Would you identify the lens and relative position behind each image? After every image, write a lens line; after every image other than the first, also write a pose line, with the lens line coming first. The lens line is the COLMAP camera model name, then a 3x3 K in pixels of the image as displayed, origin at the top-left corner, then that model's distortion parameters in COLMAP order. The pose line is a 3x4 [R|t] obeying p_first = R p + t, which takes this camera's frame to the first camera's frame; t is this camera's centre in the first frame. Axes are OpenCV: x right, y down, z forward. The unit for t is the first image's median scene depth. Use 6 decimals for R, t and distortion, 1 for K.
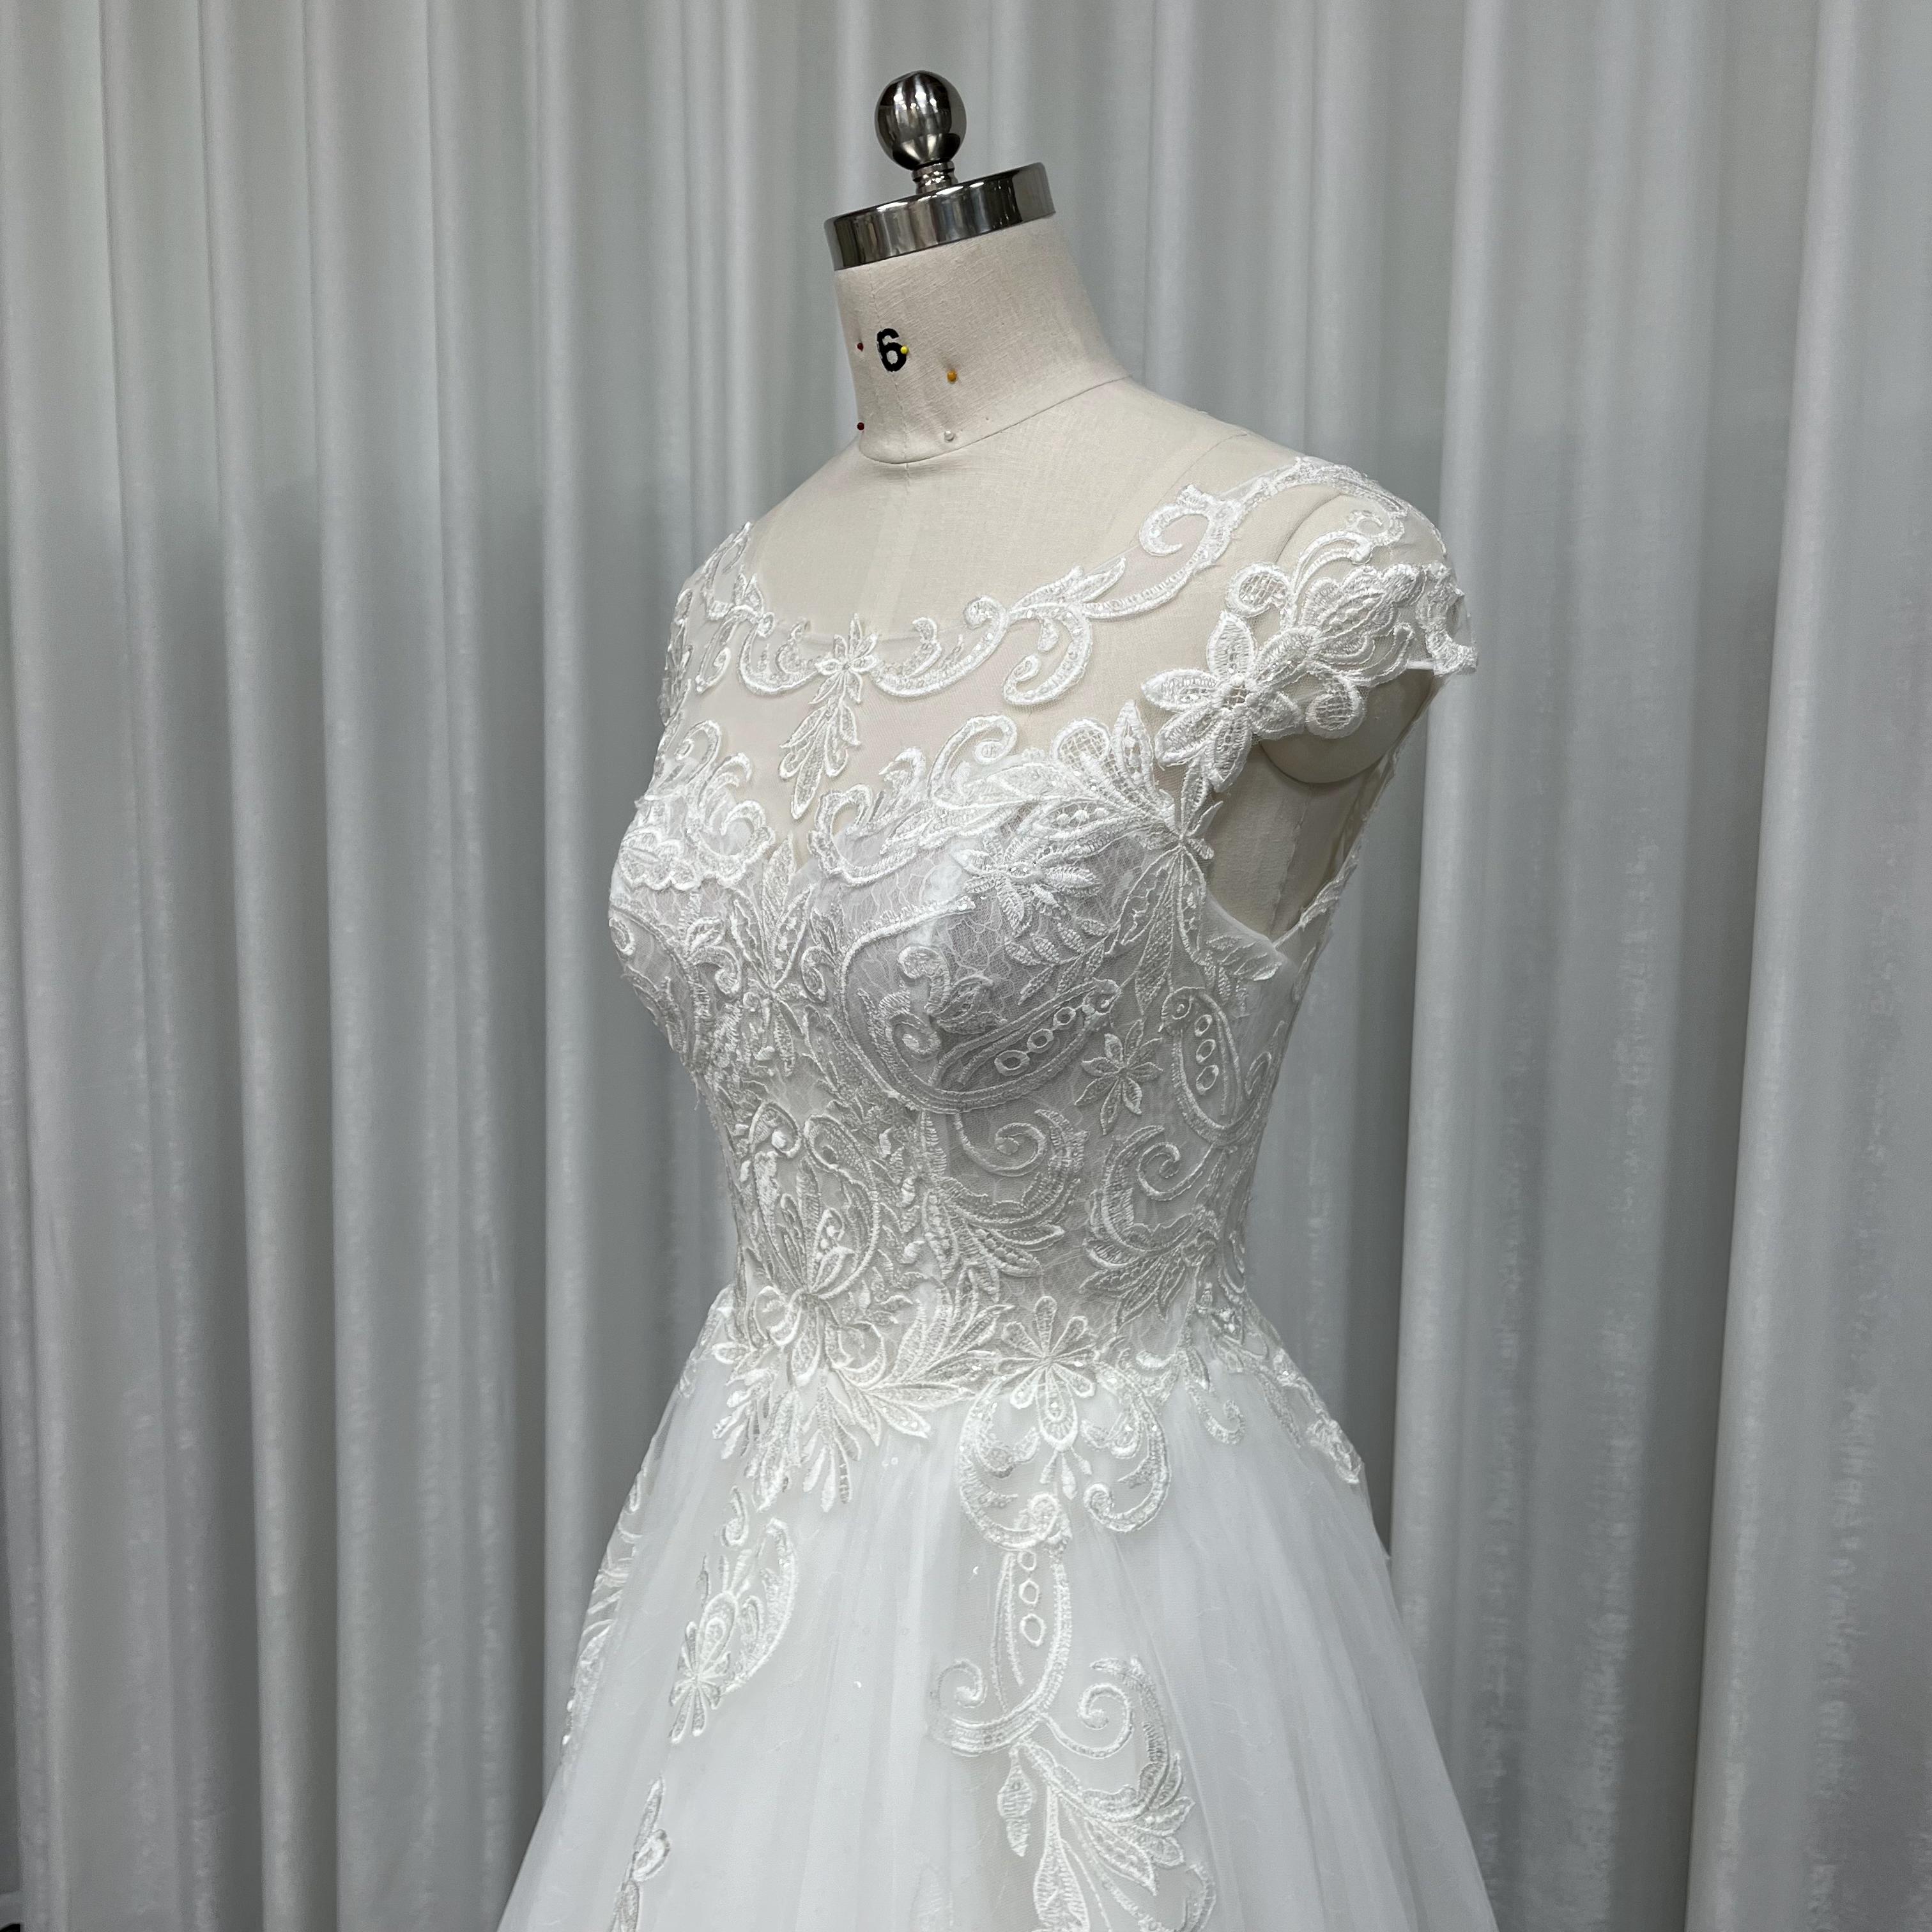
lens RADIAL K [[2018.6, 0, 929.6], [0, 2018.6, 932.5], [0, 0, 1]] dist [0.120659, -0.008745]
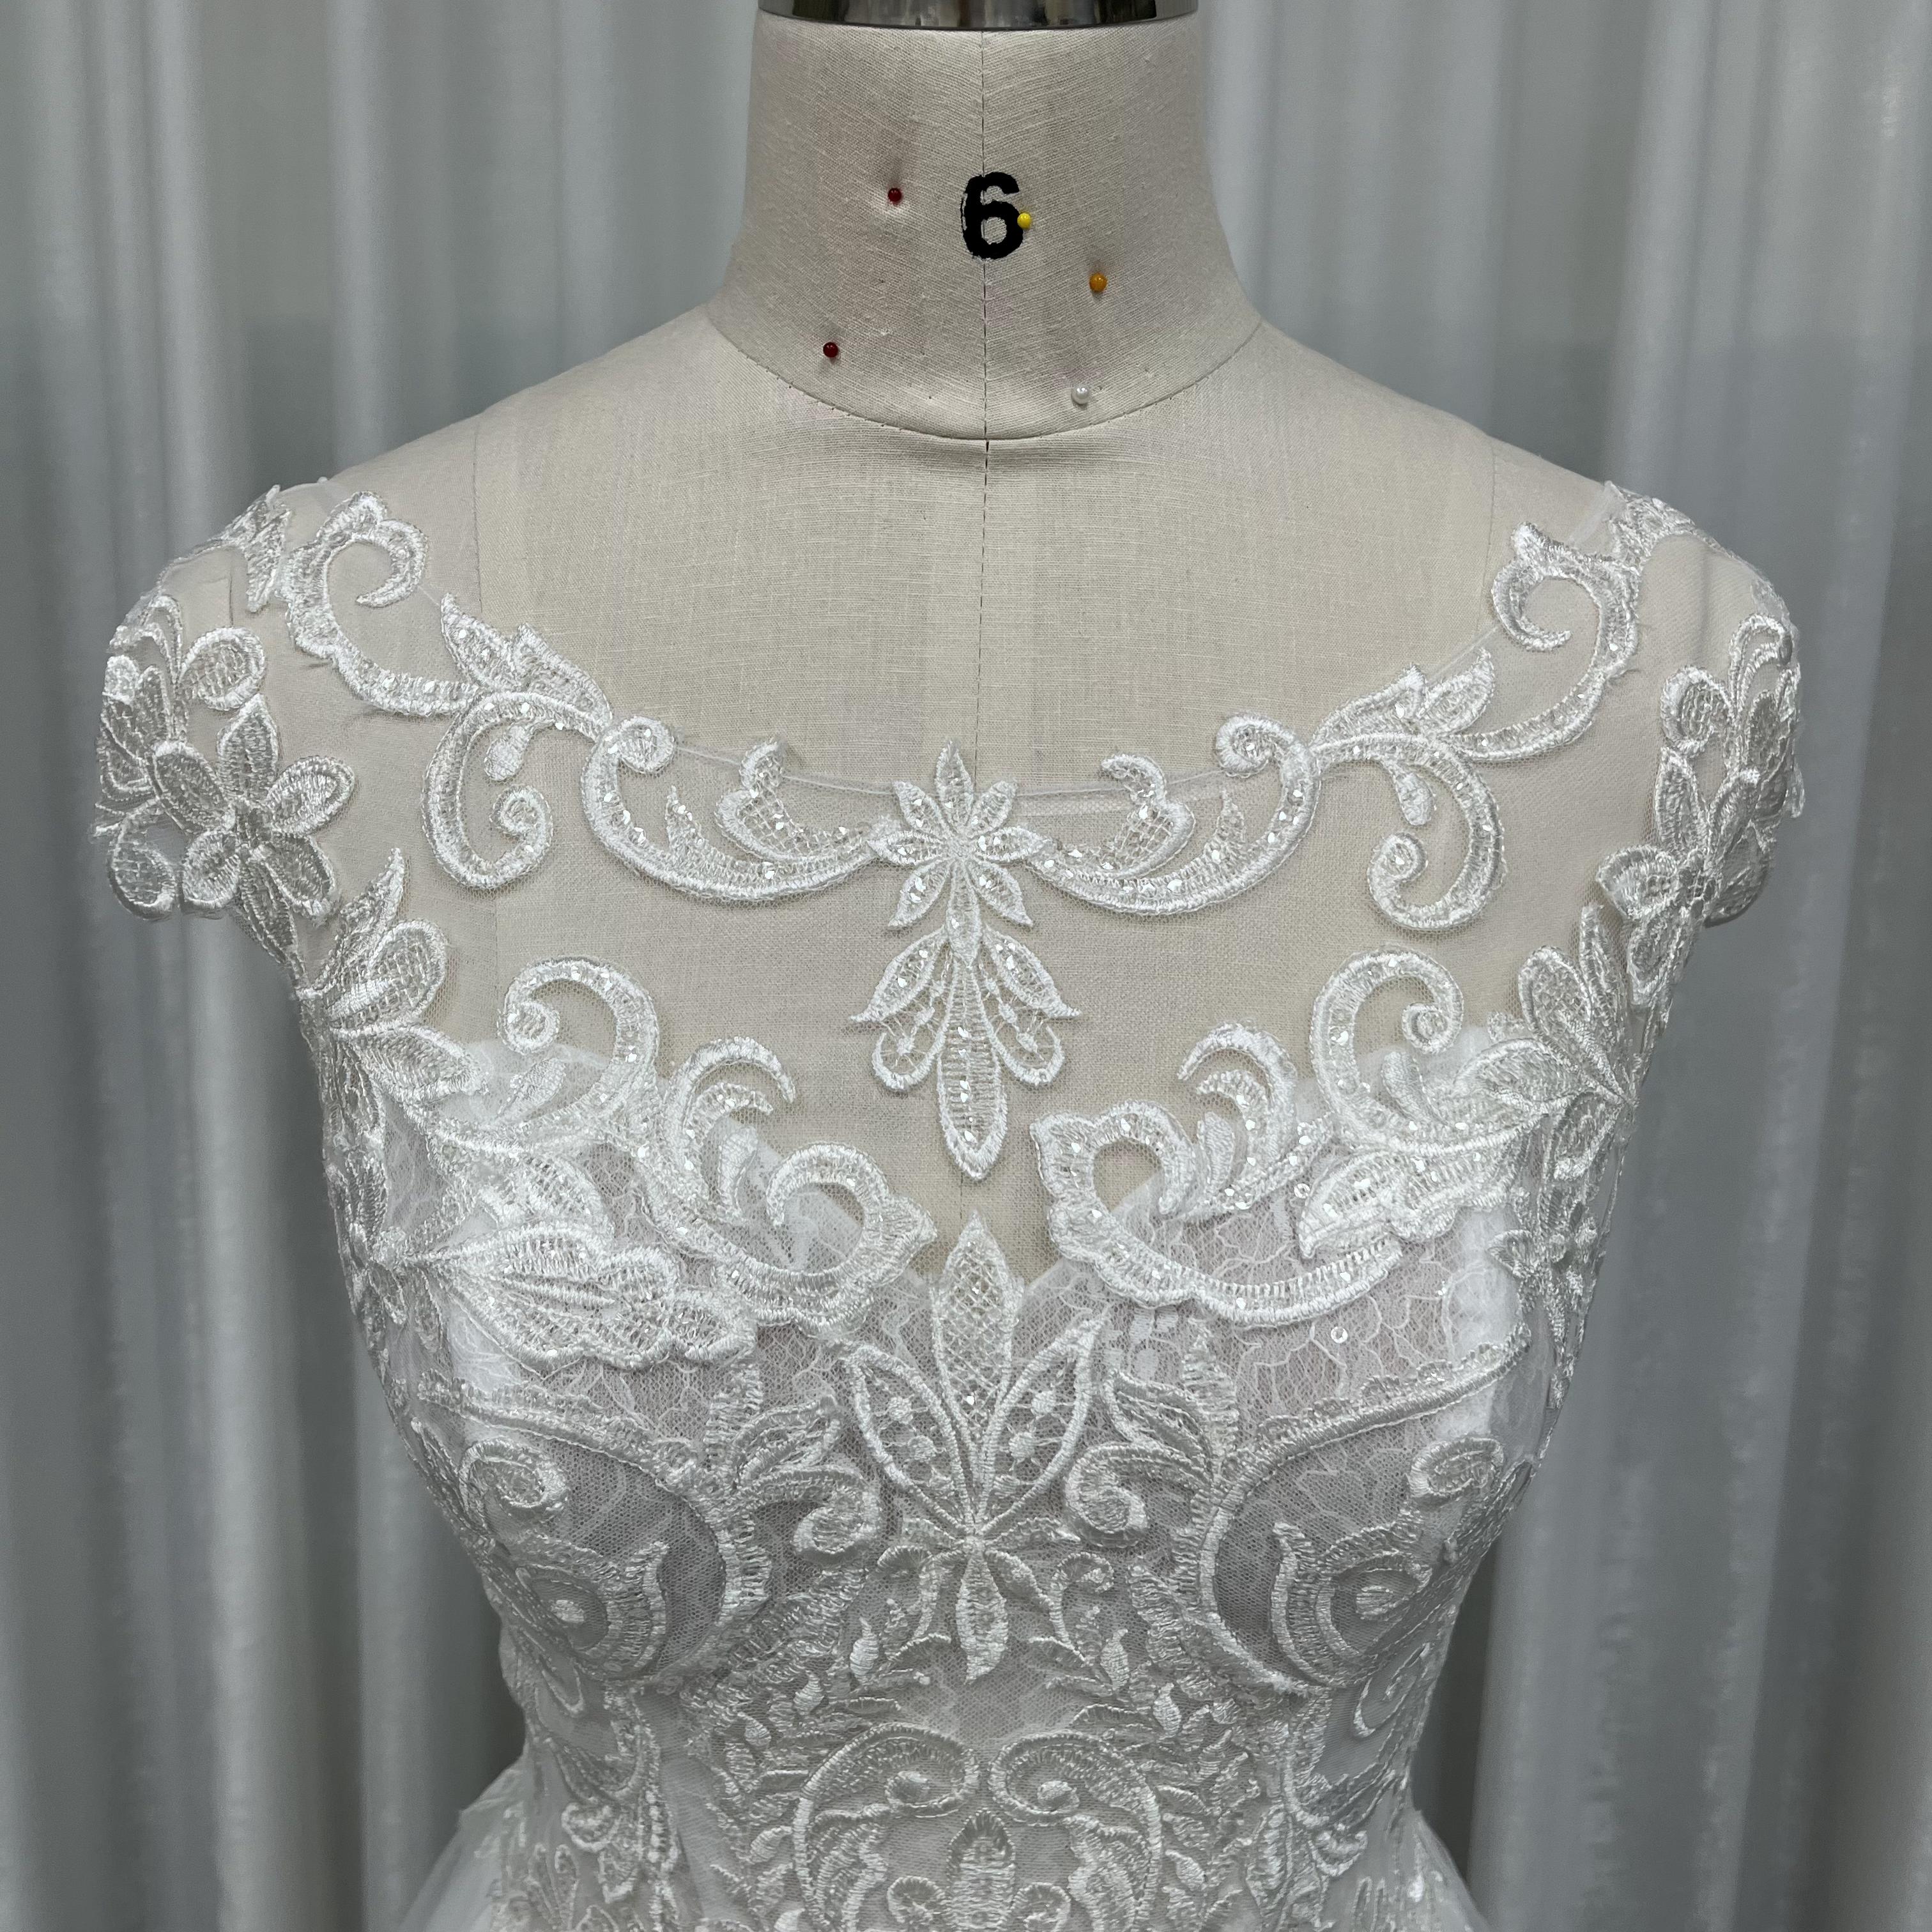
lens RADIAL K [[2003.6, 0, 972.2], [0, 2003.6, 939.0], [0, 0, 1]] dist [0.059394, -0.092446]
pose [[0.713266, -0.128434, 0.689026, -0.400837], [0.065070, 0.990956, 0.117355, -0.173987], [-0.697867, -0.038871, 0.715172, 0.664681]]
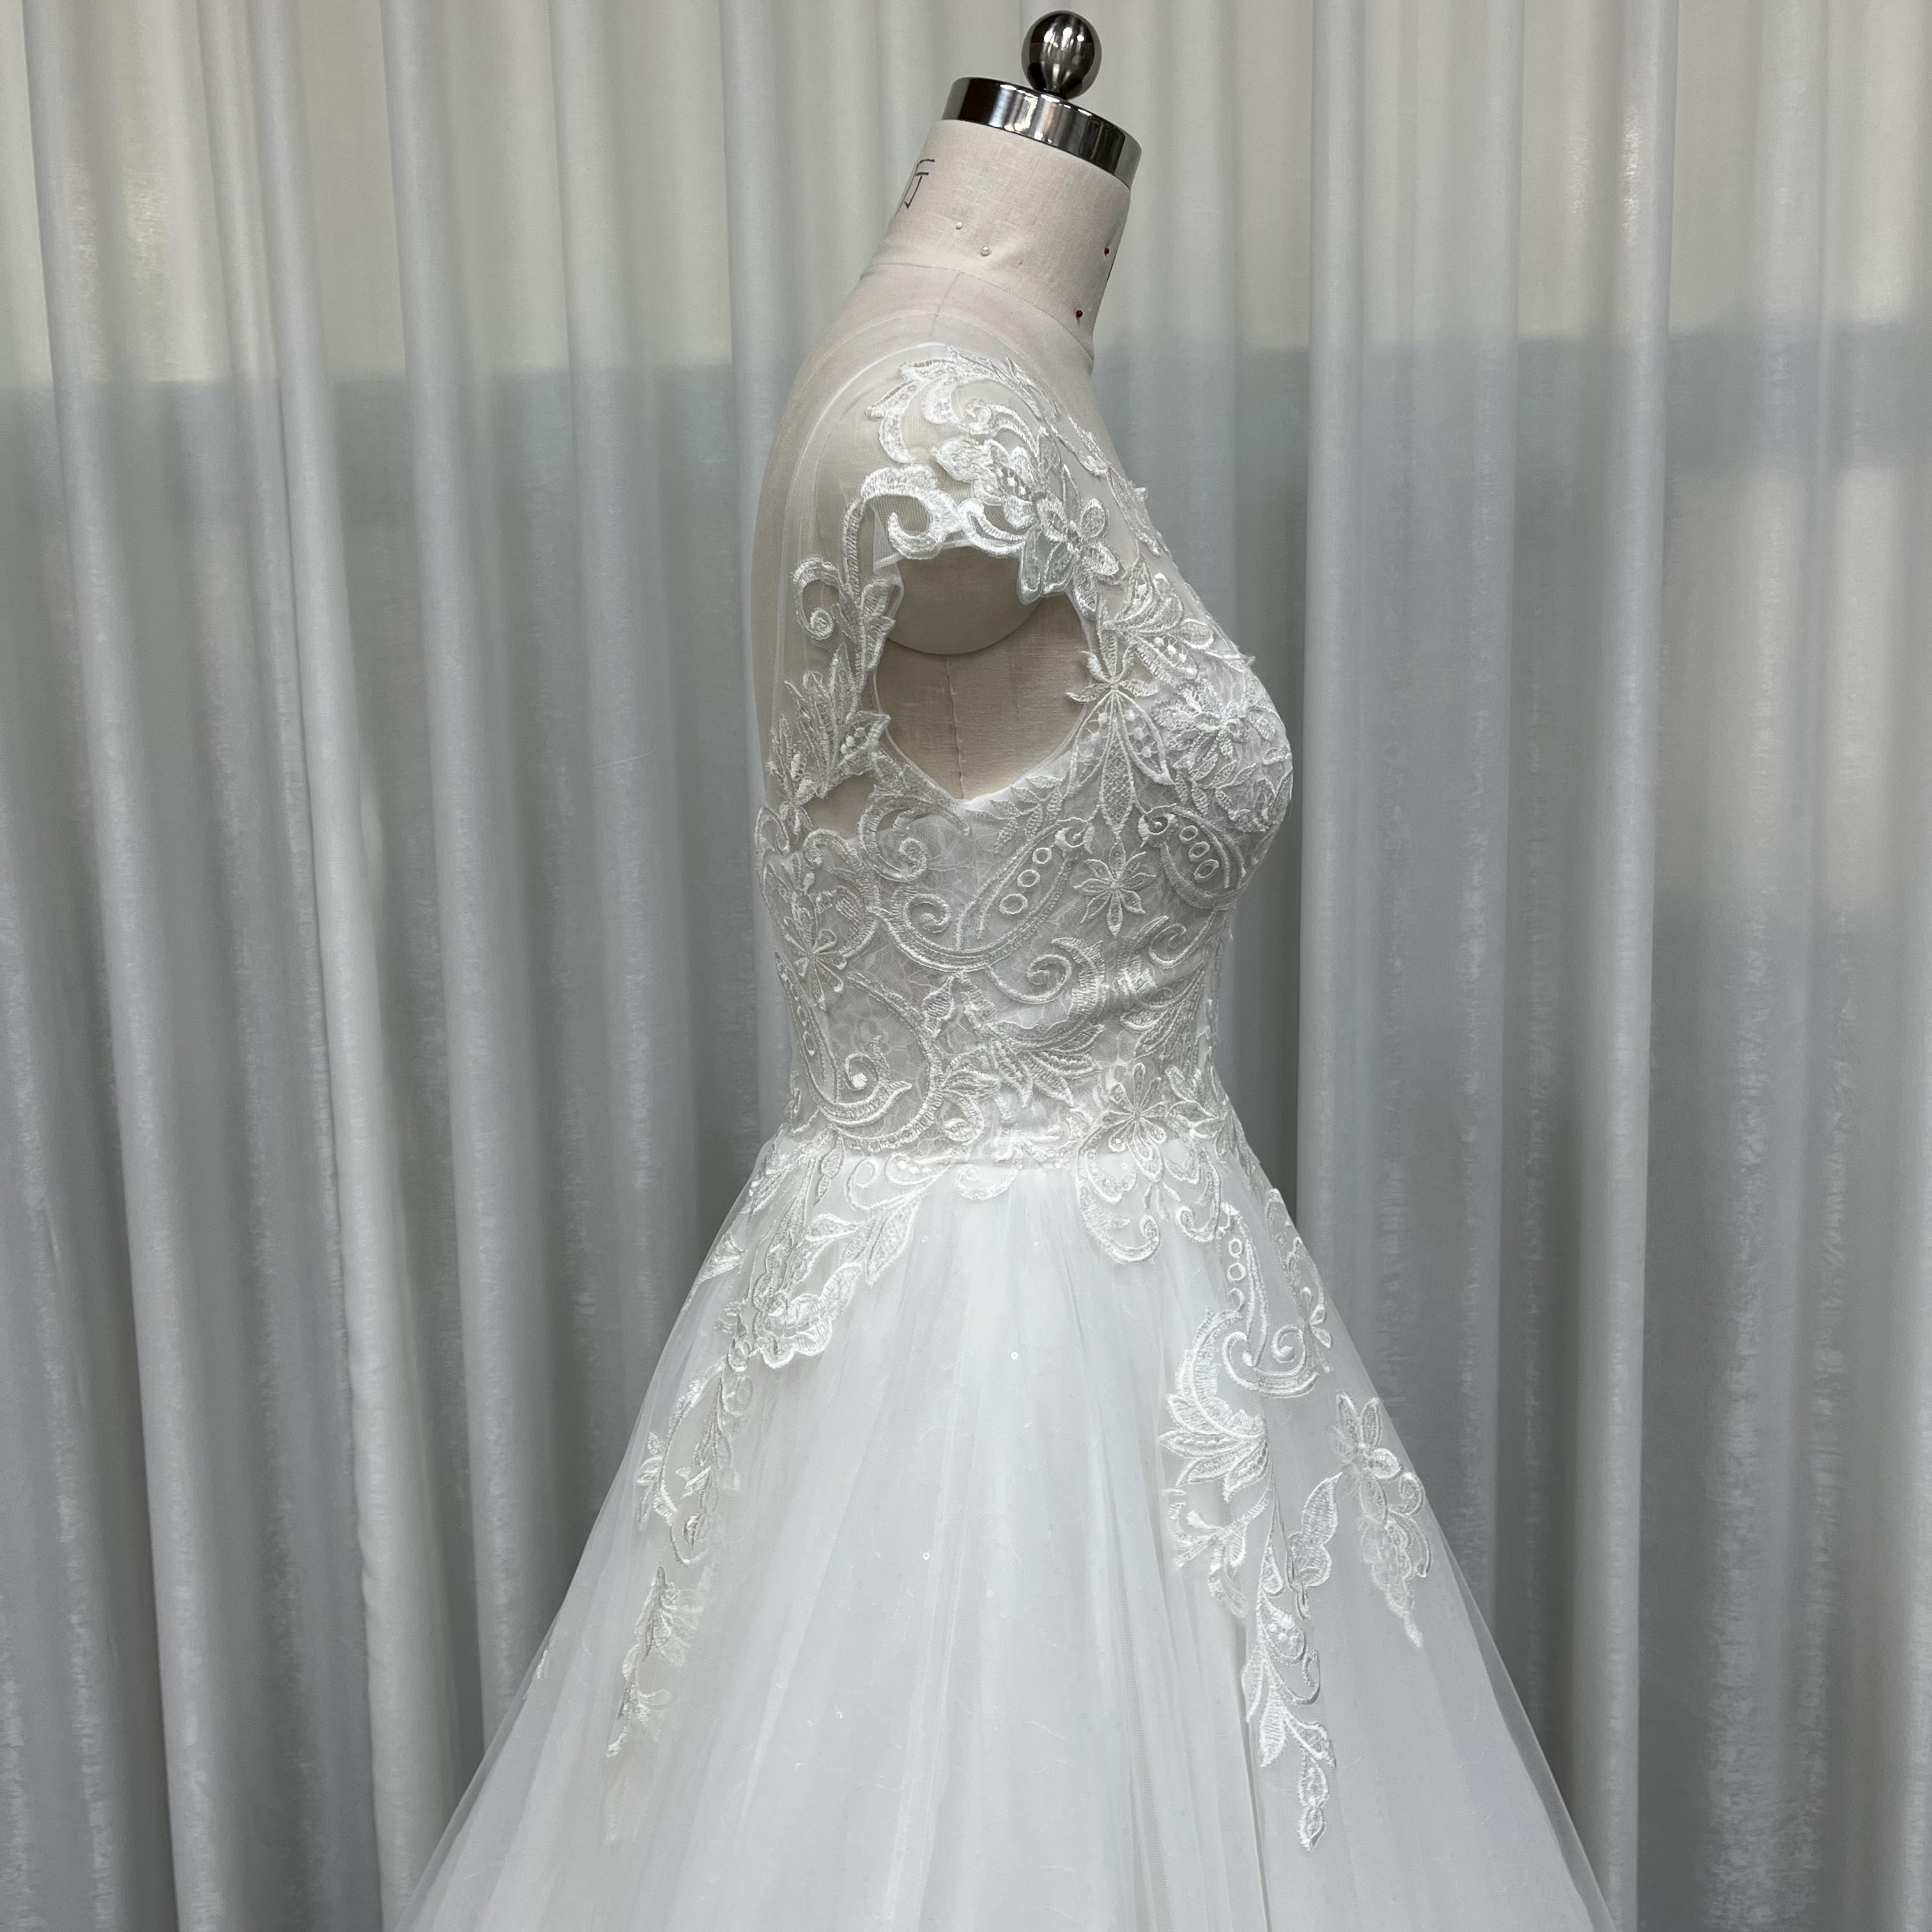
lens RADIAL K [[2022.1, 0, 976.2], [0, 2022.1, 991.1], [0, 0, 1]] dist [0.084602, -0.164413]
pose [[0.668896, -0.153374, 0.727361, -0.858198], [0.119643, 0.987939, 0.098295, 0.006207], [-0.733665, 0.021275, 0.679179, 0.260429]]
